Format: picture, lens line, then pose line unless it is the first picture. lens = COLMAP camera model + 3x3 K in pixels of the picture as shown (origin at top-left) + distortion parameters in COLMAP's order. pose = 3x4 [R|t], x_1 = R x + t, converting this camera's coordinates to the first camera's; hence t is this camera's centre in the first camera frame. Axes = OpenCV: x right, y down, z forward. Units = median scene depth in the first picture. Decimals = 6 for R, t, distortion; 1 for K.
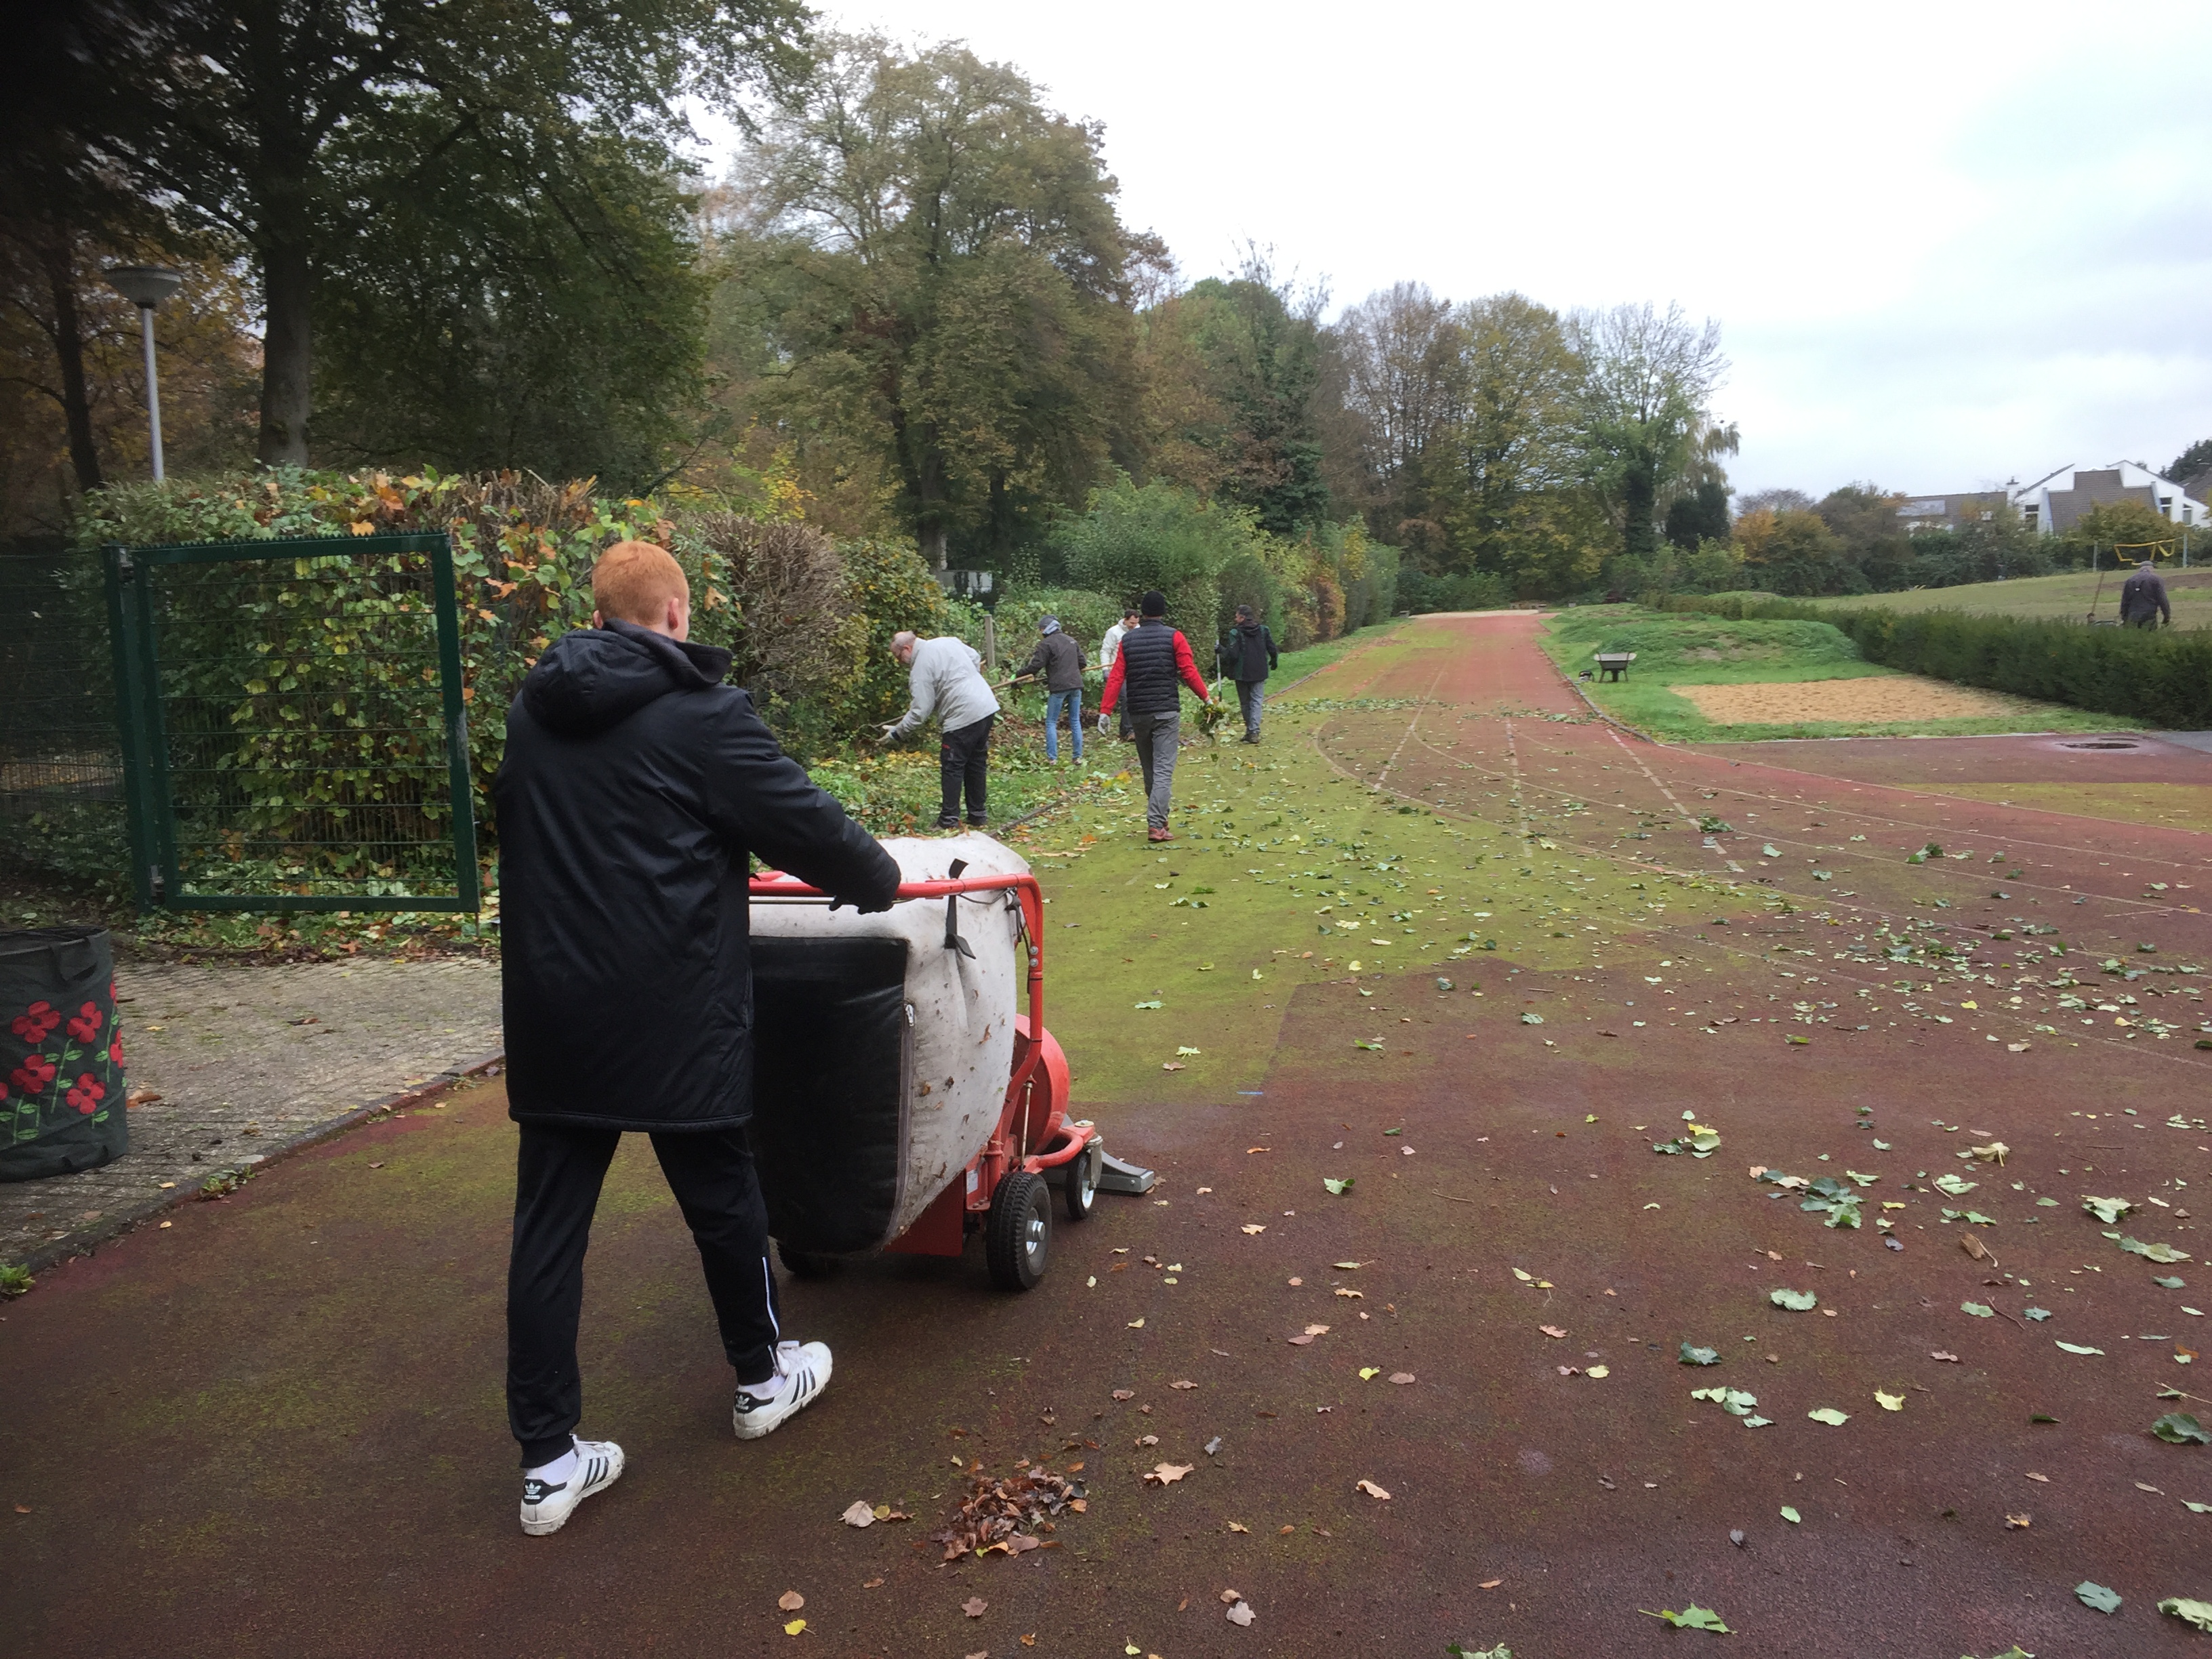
lens RADIAL K [[1867.5, 0, 1098.2], [0, 1867.5, 839.5], [0, 0, 1]] dist [0.090459, -0.116226]
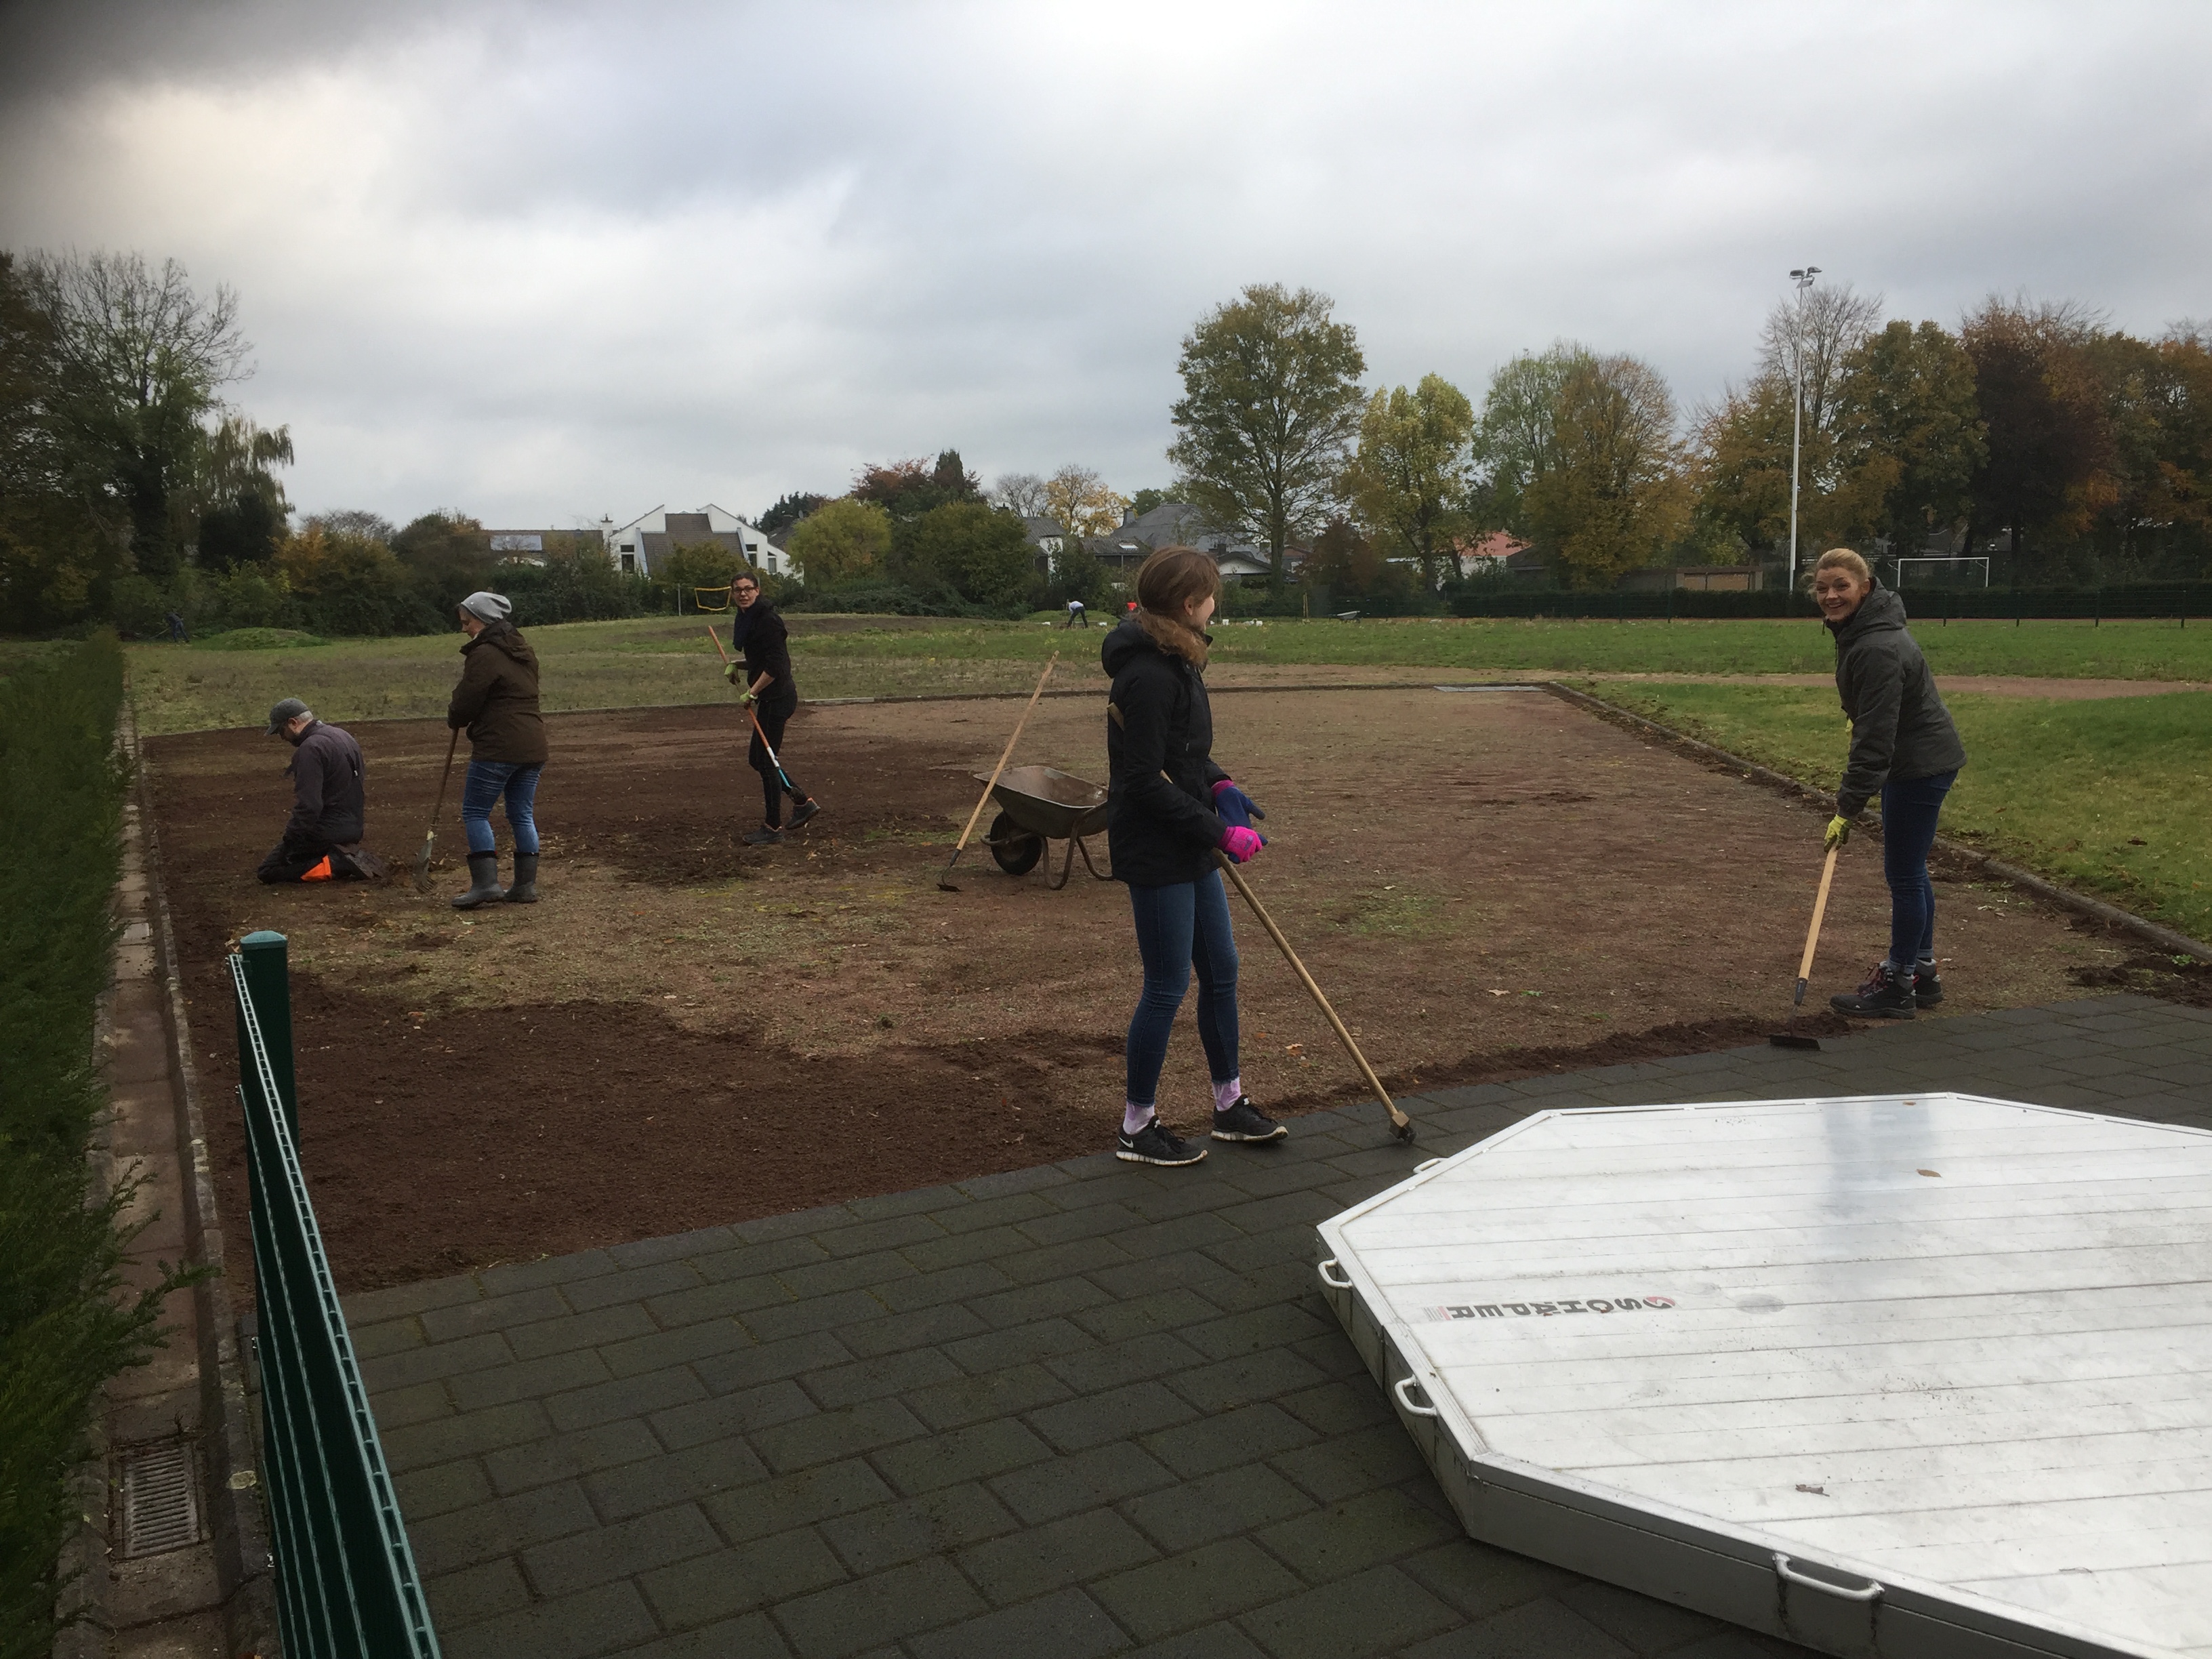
lens RADIAL K [[1867.5, 0, 1098.2], [0, 1867.5, 839.5], [0, 0, 1]] dist [0.090459, -0.116226]
pose [[0.780828, -0.054105, 0.622399, 0.095555], [0.065286, 0.997855, 0.004840, -0.020498], [-0.621326, 0.036855, 0.782685, 0.138642]]
